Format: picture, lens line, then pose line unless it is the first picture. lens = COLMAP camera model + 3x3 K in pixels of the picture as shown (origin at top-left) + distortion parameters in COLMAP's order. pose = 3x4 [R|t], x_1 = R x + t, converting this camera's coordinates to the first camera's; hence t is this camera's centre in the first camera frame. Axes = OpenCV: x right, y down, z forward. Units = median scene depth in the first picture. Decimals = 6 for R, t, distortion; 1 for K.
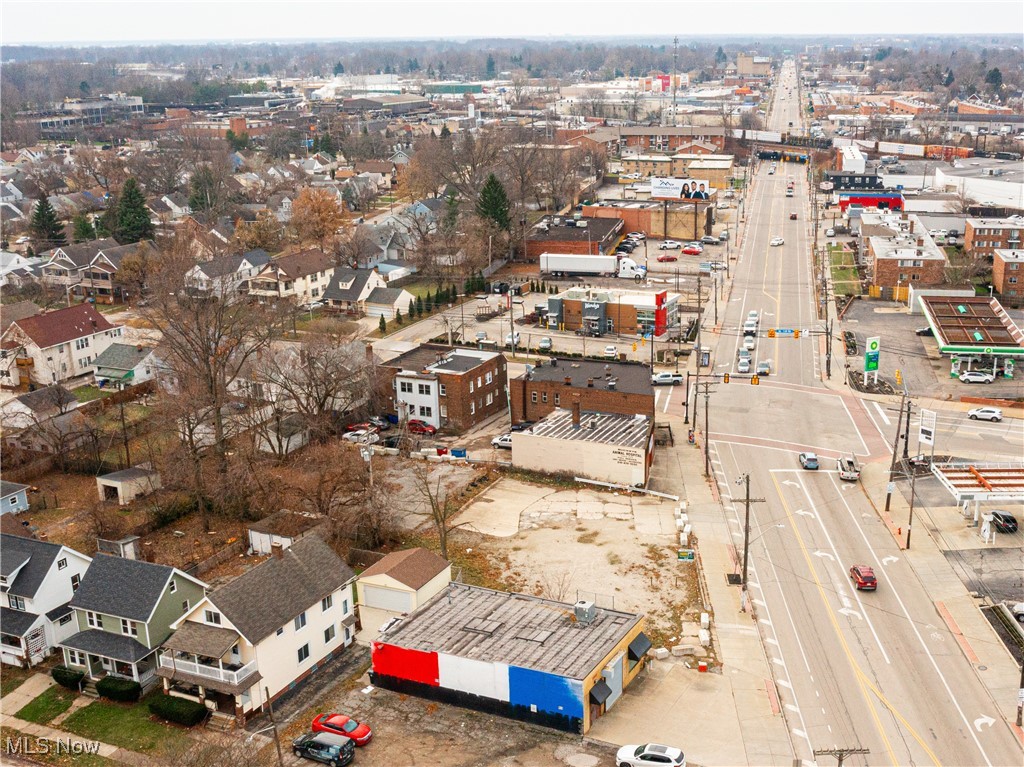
lens RADIAL K [[1201.2, 0, 512.0], [0, 1201.2, 383.5], [0, 0, 1]] dist [-0.019490, -0.024133]
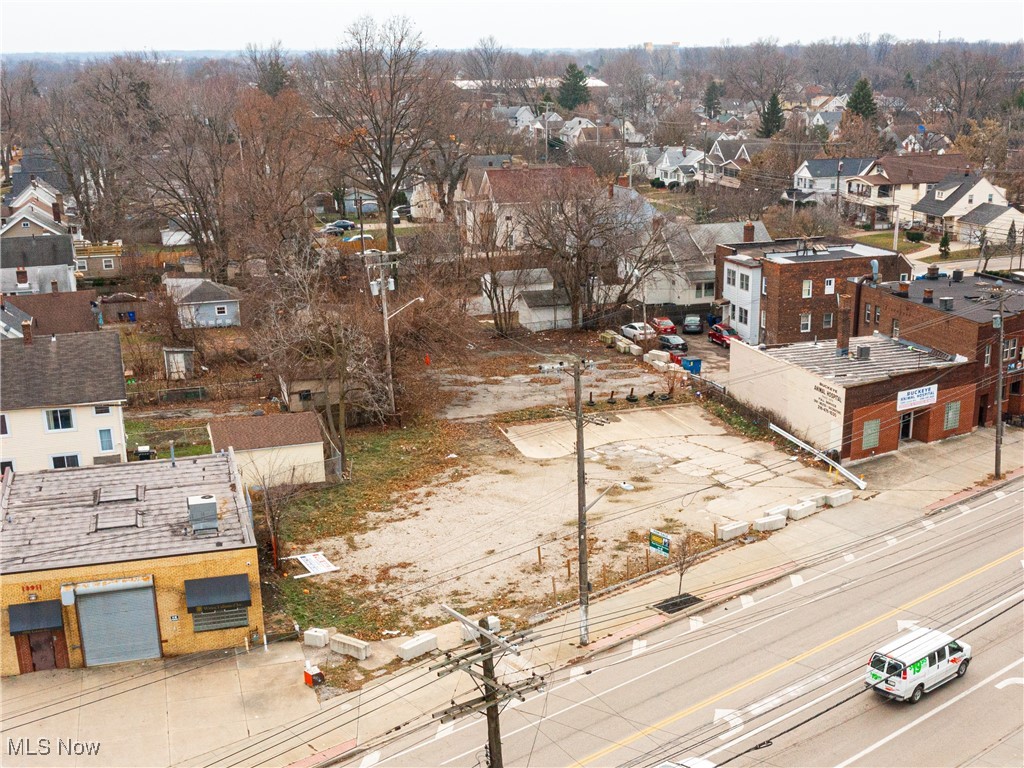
lens RADIAL K [[1256.4, 0, 514.1], [0, 1256.4, 522.0], [0, 0, 1]] dist [-0.010933, -0.027999]
pose [[0.692065, 0.265142, -0.671376, 0.386729], [-0.196620, 0.964170, 0.178094, 0.038873], [0.694541, 0.008754, 0.719400, 0.453497]]
